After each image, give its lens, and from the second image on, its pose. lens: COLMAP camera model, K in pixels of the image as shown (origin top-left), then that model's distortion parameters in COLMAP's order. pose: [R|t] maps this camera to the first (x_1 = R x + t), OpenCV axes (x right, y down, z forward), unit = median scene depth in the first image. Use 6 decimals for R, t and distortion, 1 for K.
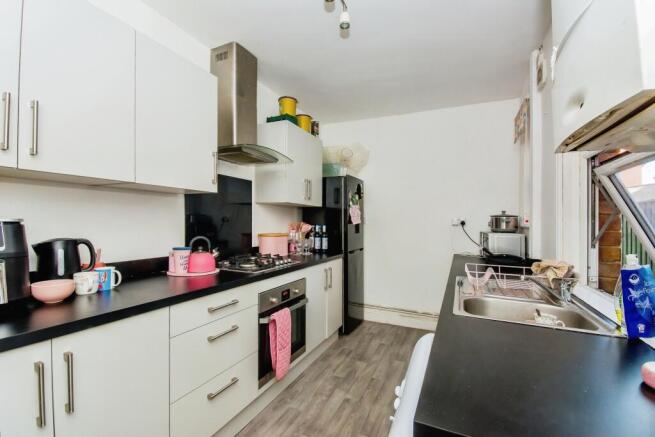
lens RADIAL K [[294.1, 0, 329.3], [0, 294.1, 231.5], [0, 0, 1]] dist [0.011057, -0.012402]
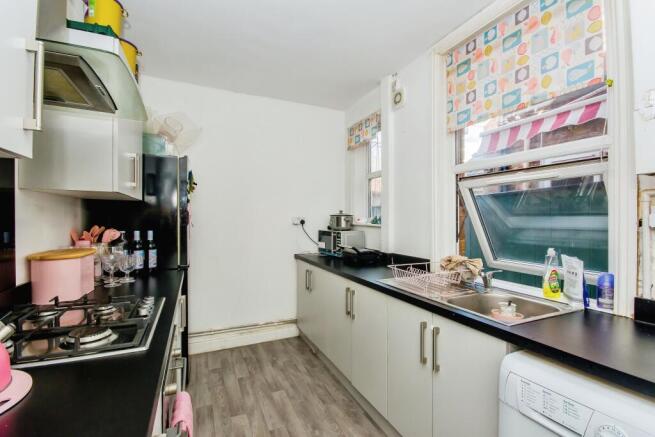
lens RADIAL K [[295.7, 0, 328.8], [0, 295.7, 221.9], [0, 0, 1]] dist [-0.000241, -0.000125]
pose [[0.653085, -0.020355, 0.757011, -0.247527], [0.028977, 0.999578, 0.001879, -0.028709], [-0.756730, 0.020709, 0.653399, 0.292904]]
